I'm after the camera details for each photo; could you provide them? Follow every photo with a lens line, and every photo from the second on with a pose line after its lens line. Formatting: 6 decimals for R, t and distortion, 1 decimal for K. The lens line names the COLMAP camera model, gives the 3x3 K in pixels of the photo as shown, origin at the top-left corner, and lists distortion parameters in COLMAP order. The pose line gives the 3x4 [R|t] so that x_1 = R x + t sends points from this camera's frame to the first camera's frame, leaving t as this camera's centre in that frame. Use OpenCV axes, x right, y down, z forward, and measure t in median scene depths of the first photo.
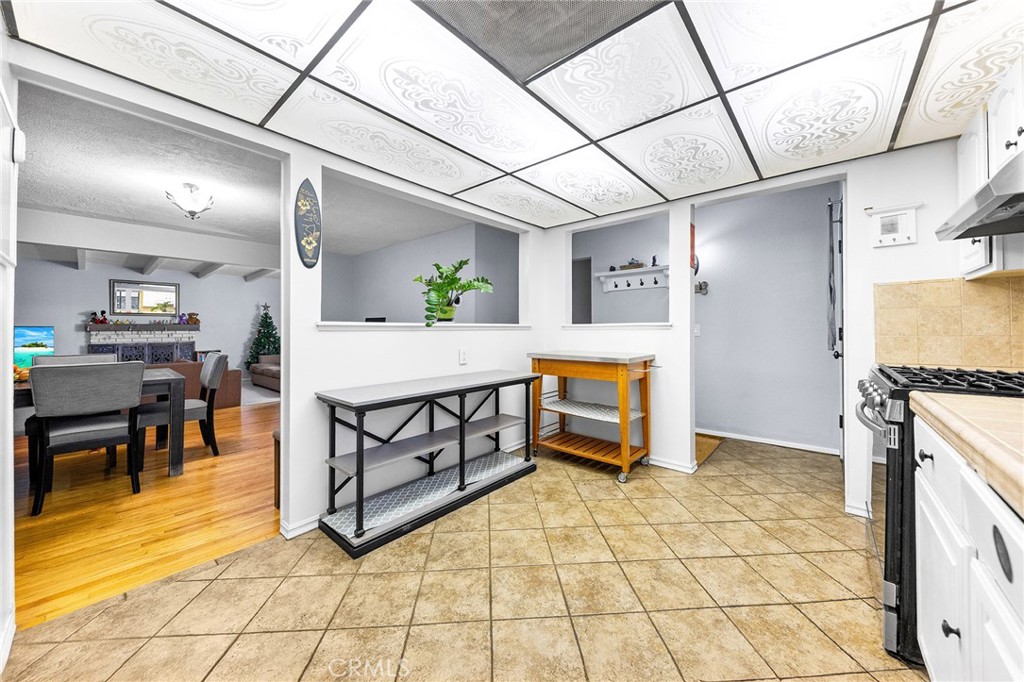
lens RADIAL K [[351.6, 0, 499.5], [0, 351.6, 325.8], [0, 0, 1]] dist [0.012000, -0.002323]
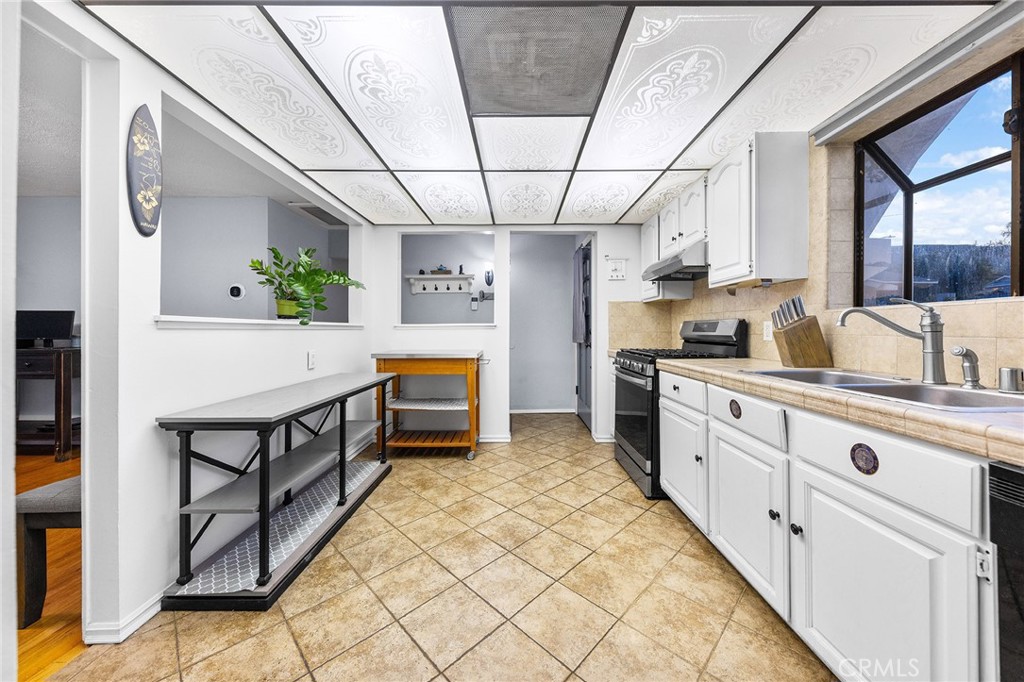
lens RADIAL K [[369.6, 0, 501.8], [0, 369.6, 330.1], [0, 0, 1]] dist [0.013511, -0.000661]
pose [[0.760406, -0.000148, 0.649448, -0.462119], [-0.004201, 0.999978, 0.005147, 0.009314], [-0.649435, -0.006642, 0.760388, 0.003658]]
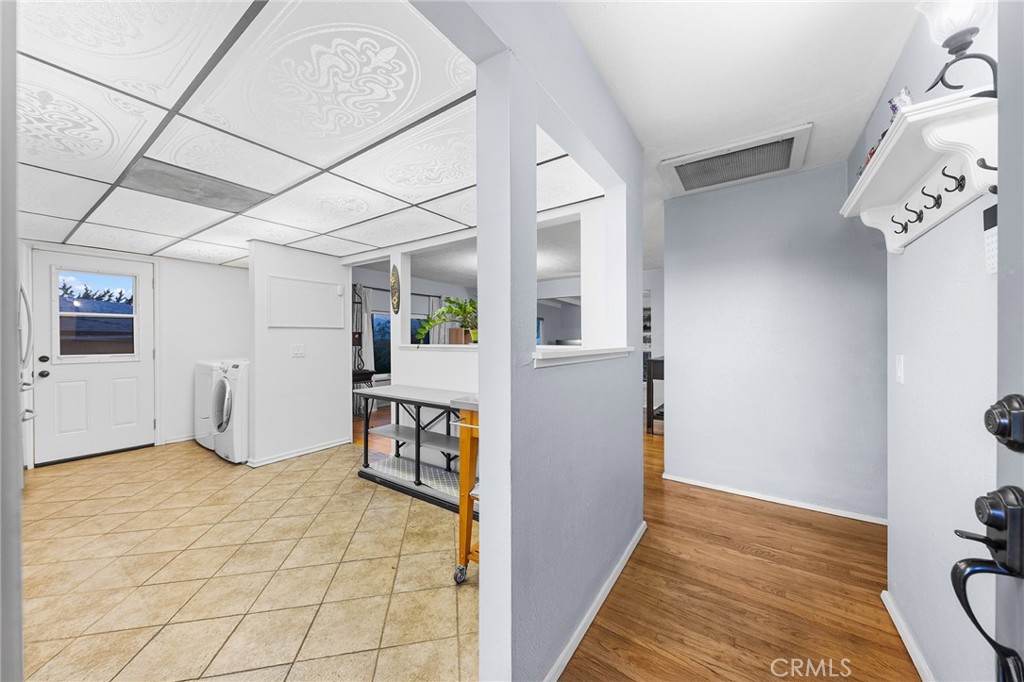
lens RADIAL K [[351.6, 0, 529.0], [0, 351.6, 337.4], [0, 0, 1]] dist [0.012000, -0.002323]
pose [[0.164197, -0.005088, -0.986415, 1.277650], [0.009875, 0.999945, -0.003514, -0.033821], [0.986378, -0.009164, 0.164238, 1.315514]]
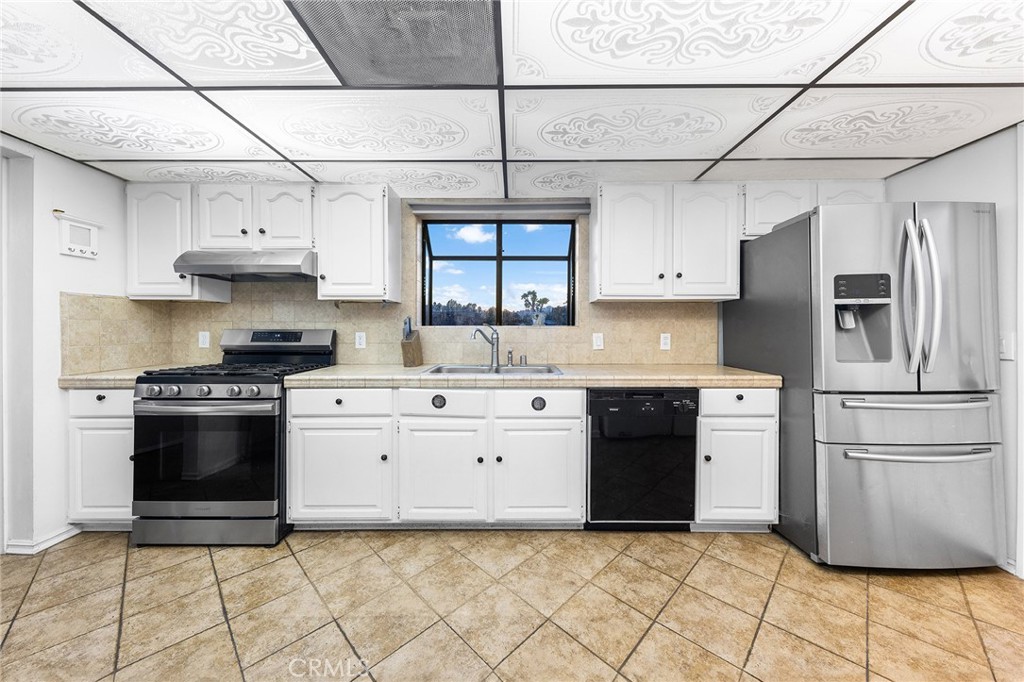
lens RADIAL K [[347.8, 0, 520.5], [0, 347.8, 331.7], [0, 0, 1]] dist [0.003459, -0.000437]
pose [[-0.670984, -0.003105, 0.741465, -0.460365], [-0.004852, 0.999988, -0.000202, -0.019139], [-0.741456, -0.003733, -0.670991, 0.727032]]
